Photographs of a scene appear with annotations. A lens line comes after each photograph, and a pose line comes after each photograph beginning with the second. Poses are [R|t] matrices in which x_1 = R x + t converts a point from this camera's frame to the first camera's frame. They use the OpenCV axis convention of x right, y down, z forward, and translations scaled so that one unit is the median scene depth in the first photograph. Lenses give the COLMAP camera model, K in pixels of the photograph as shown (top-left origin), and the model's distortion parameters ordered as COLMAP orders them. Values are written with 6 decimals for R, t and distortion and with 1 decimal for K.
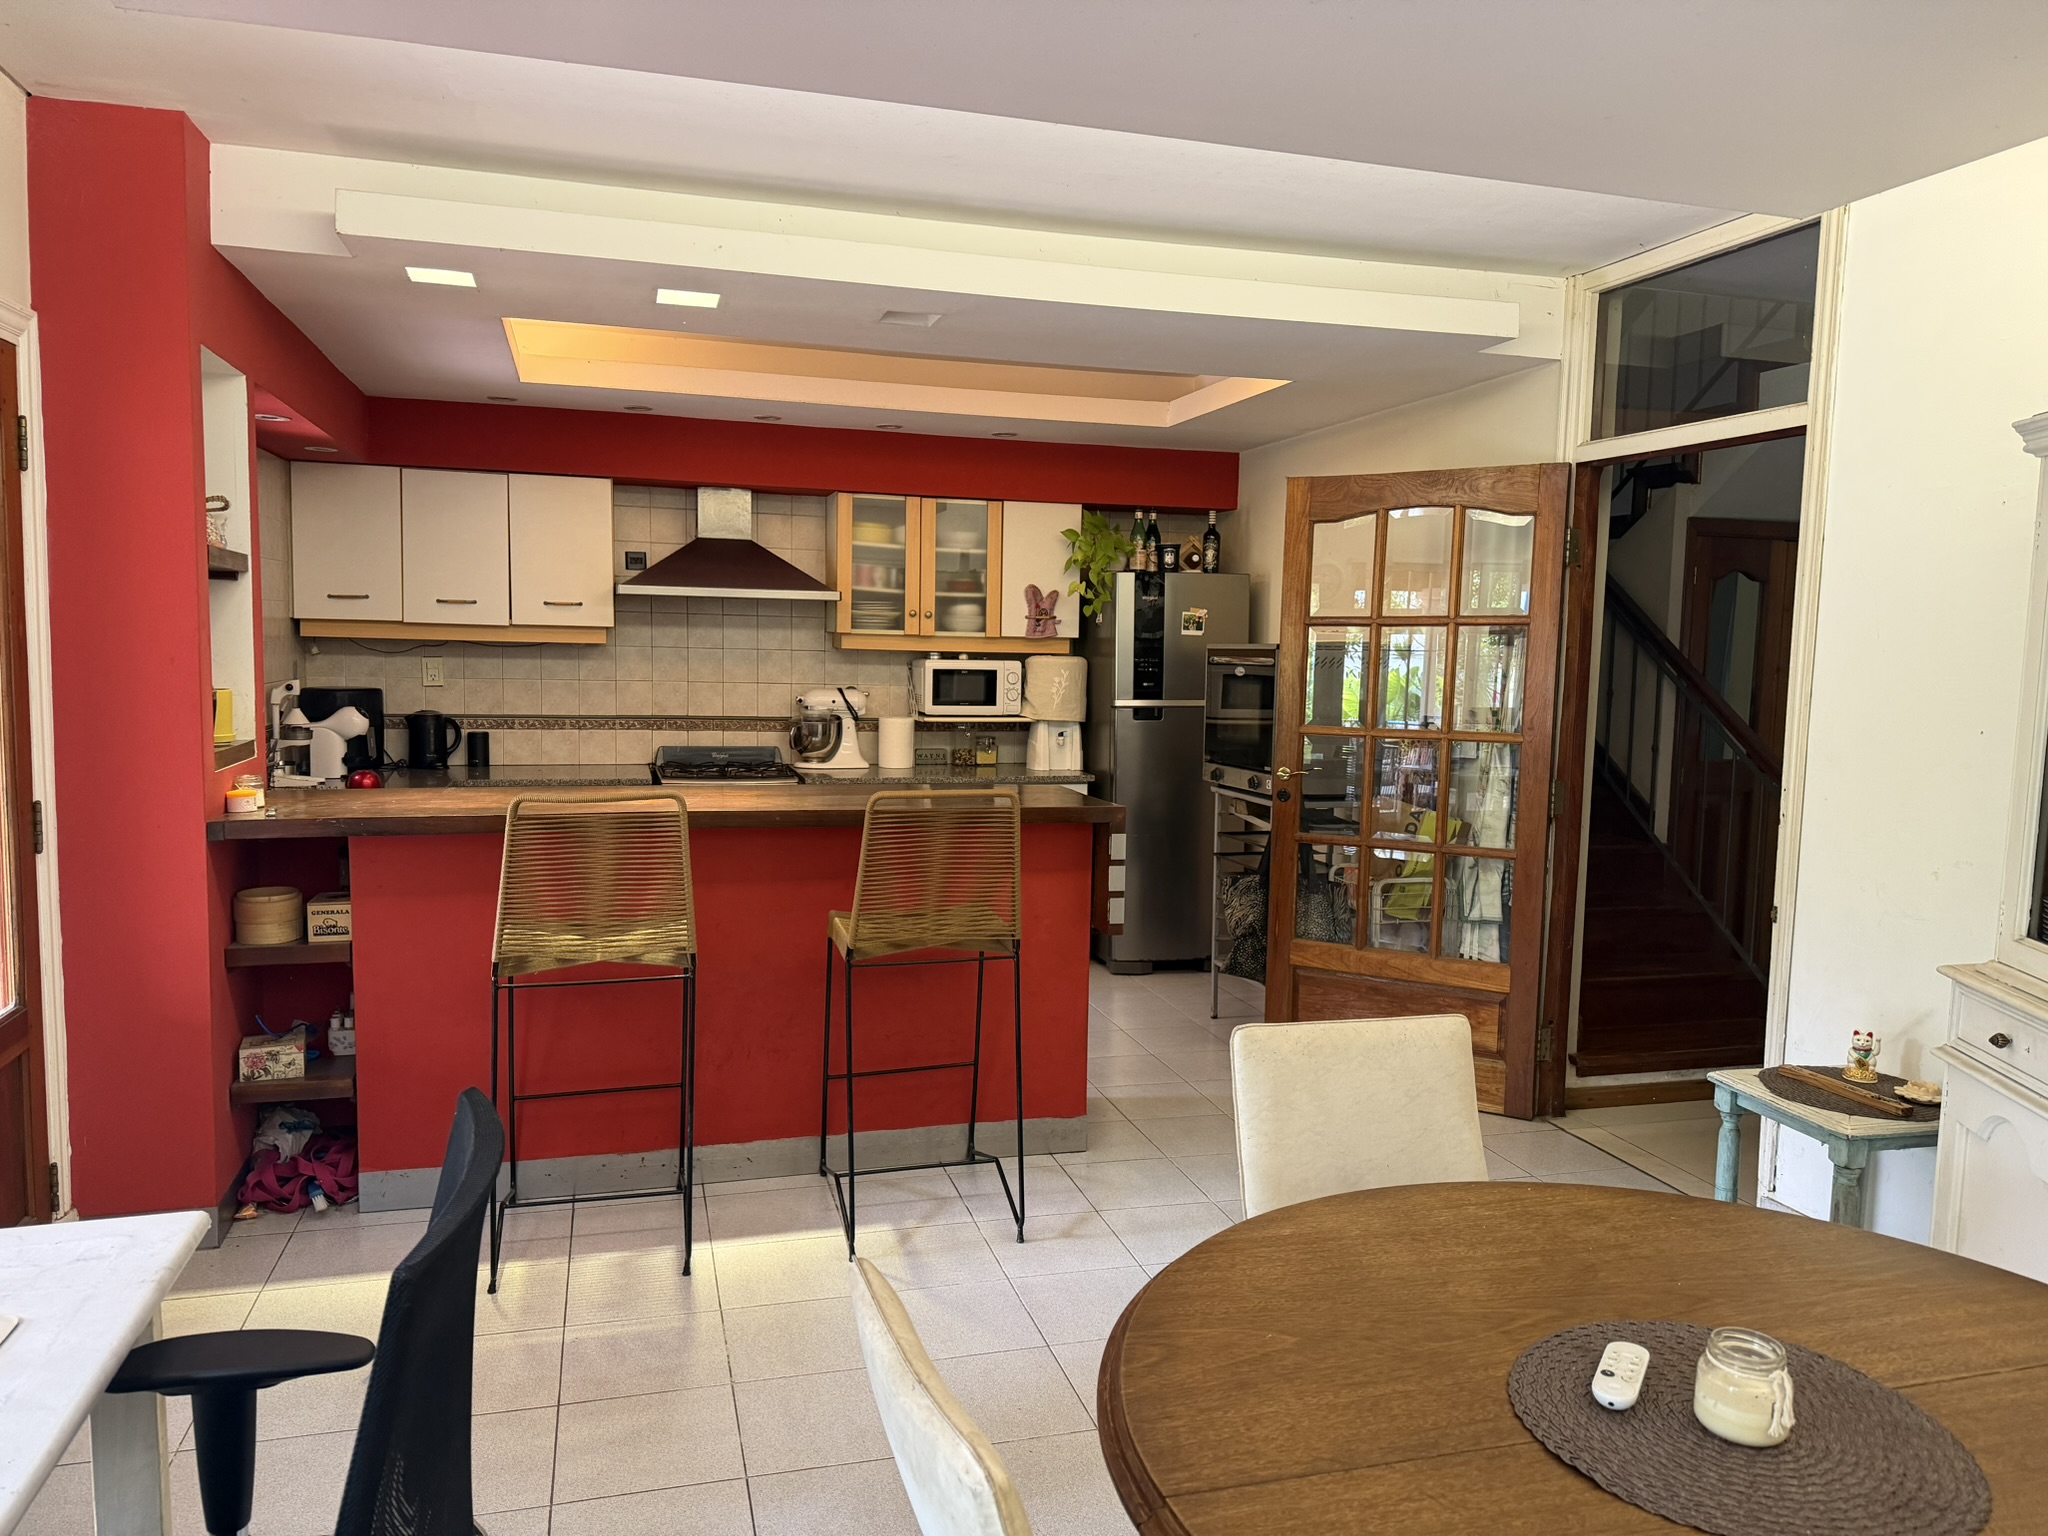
lens RADIAL K [[1412.7, 0, 1017.8], [0, 1412.7, 773.5], [0, 0, 1]] dist [0.205648, -0.411437]
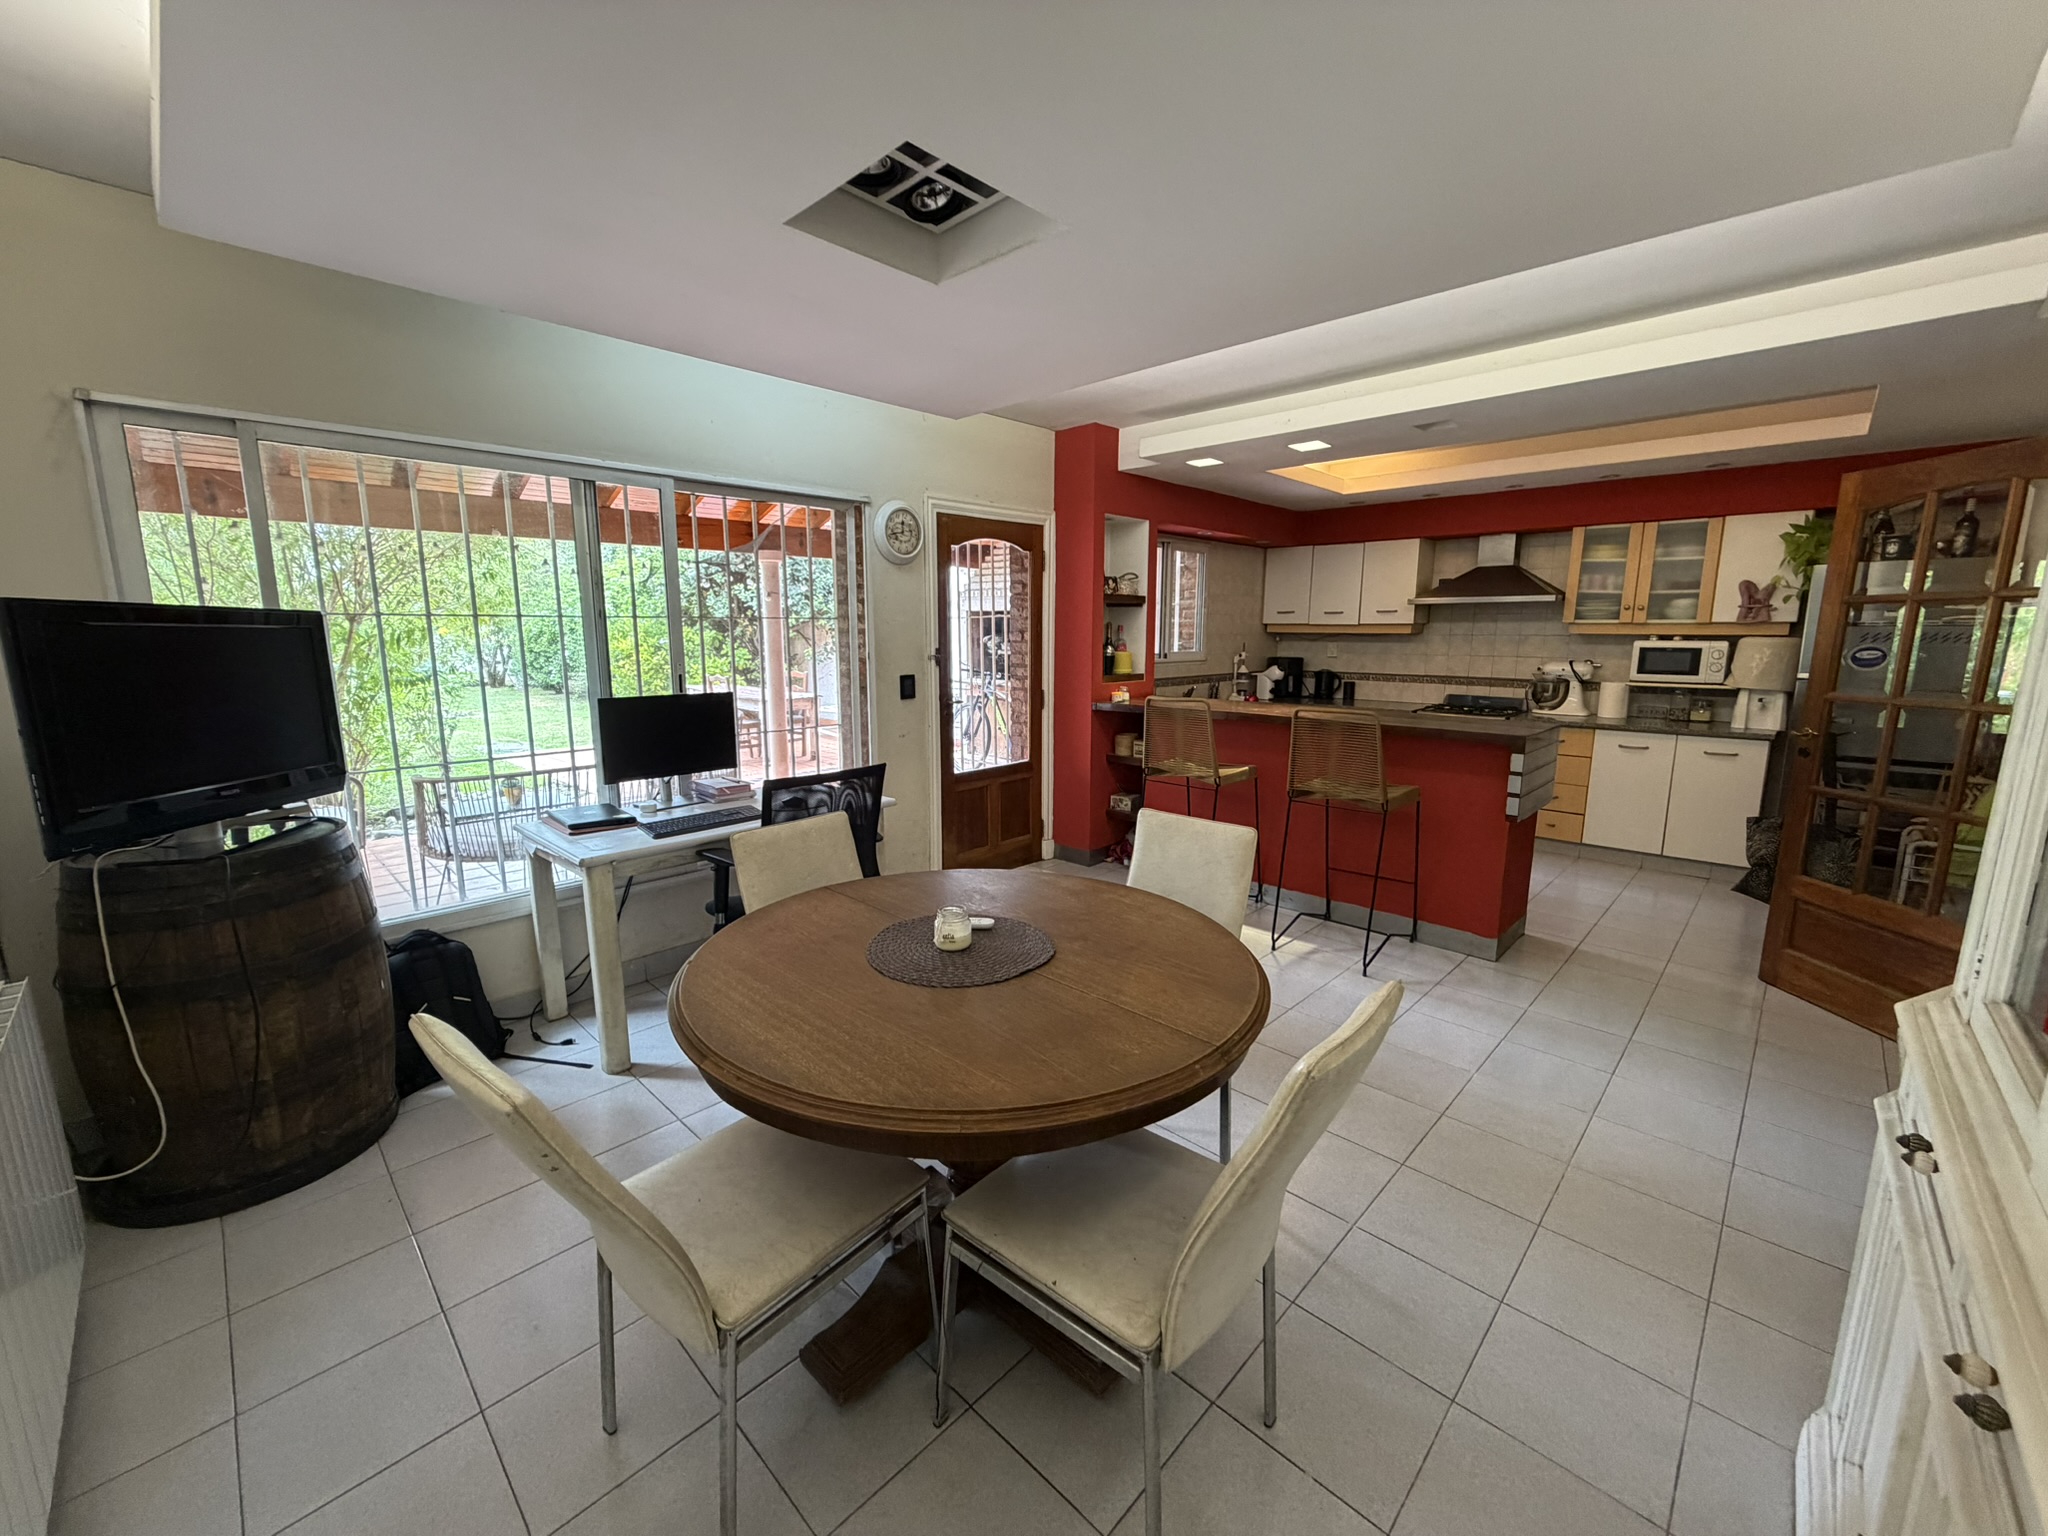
lens RADIAL K [[816.3, 0, 1024.0], [0, 816.3, 768.0], [0, 0, 1]] dist [0.000605, 0.000402]
pose [[0.496752, 0.127067, -0.858541, 0.340520], [-0.071782, 0.991850, 0.105264, 0.002019], [0.864919, 0.009338, 0.501824, 0.083578]]
